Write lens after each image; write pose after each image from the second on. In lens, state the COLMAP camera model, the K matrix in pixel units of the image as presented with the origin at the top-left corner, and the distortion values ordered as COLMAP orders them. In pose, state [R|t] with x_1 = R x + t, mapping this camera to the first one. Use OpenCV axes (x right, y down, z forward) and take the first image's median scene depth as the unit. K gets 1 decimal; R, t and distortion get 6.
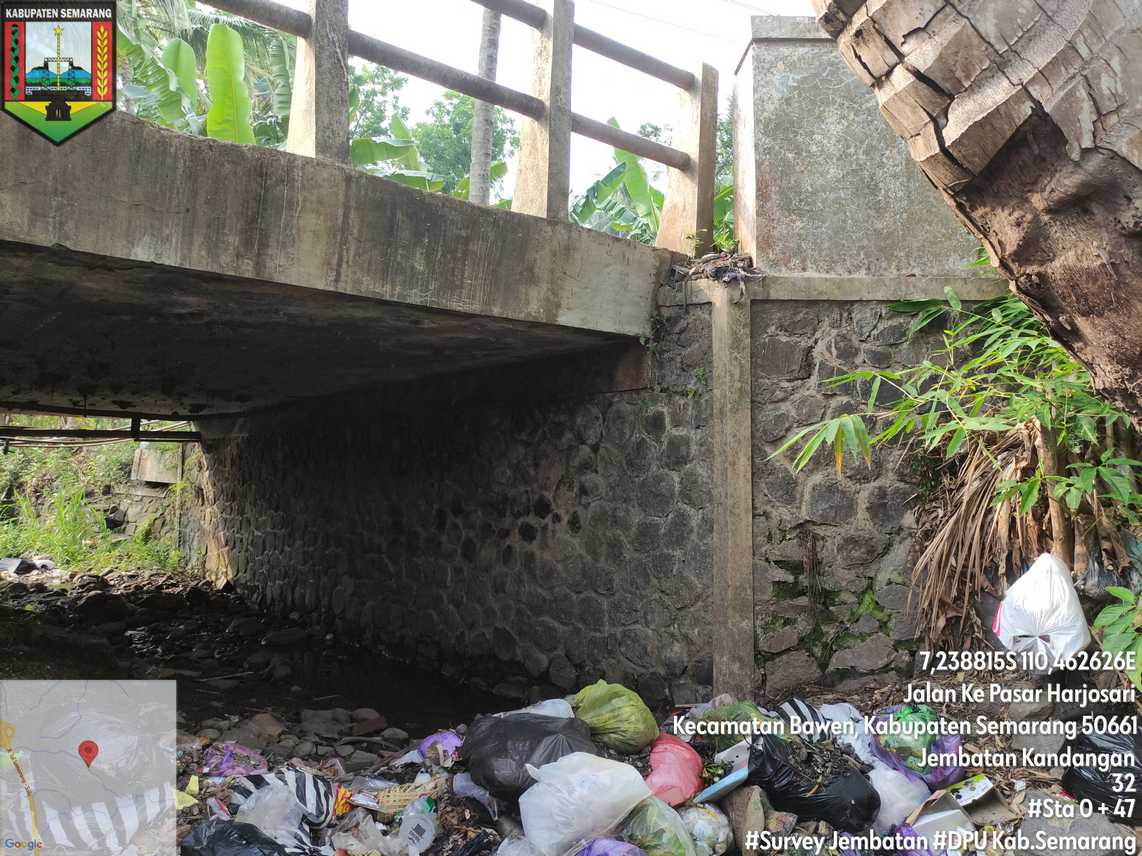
lens RADIAL K [[849.2, 0, 576.9], [0, 849.2, 429.2], [0, 0, 1]] dist [0.051268, -0.053741]
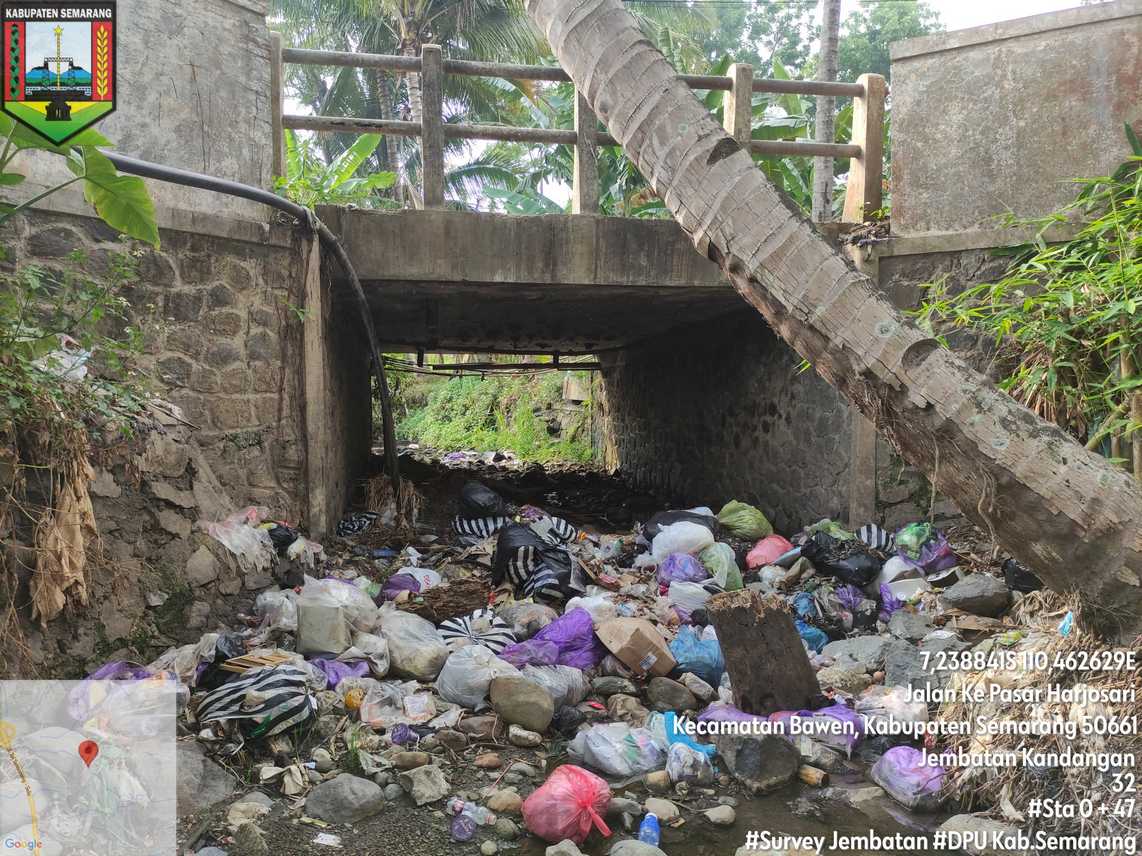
lens RADIAL K [[849.2, 0, 573.1], [0, 849.2, 435.3], [0, 0, 1]] dist [0.051268, -0.053741]
pose [[0.871968, 0.010077, -0.489458, 0.380091], [0.036818, 0.995607, 0.086089, 0.000994], [0.488176, -0.093088, 0.867767, -0.420349]]
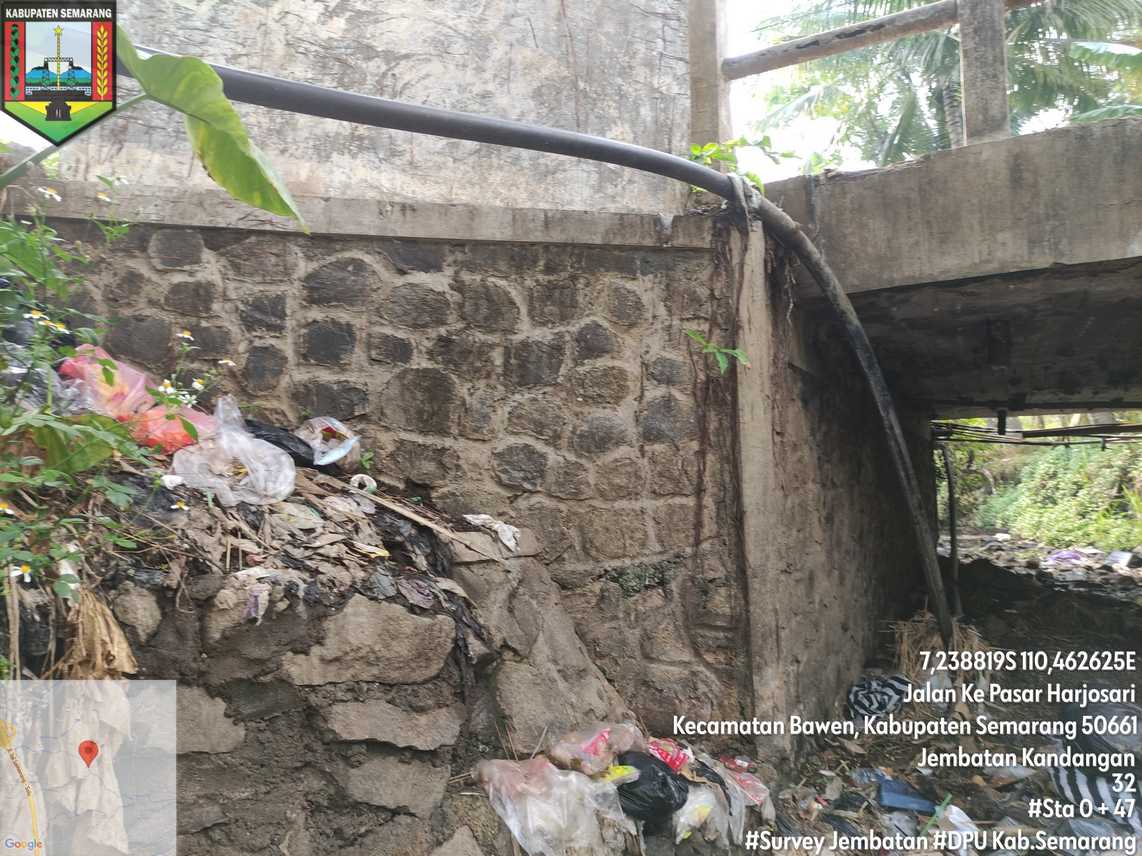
lens RADIAL K [[849.2, 0, 563.9], [0, 849.2, 435.1], [0, 0, 1]] dist [0.051268, -0.053741]
pose [[0.382859, -0.065243, -0.921500, 0.083070], [0.077125, 0.996278, -0.038494, -0.001463], [0.920582, -0.056333, 0.386466, -0.007210]]
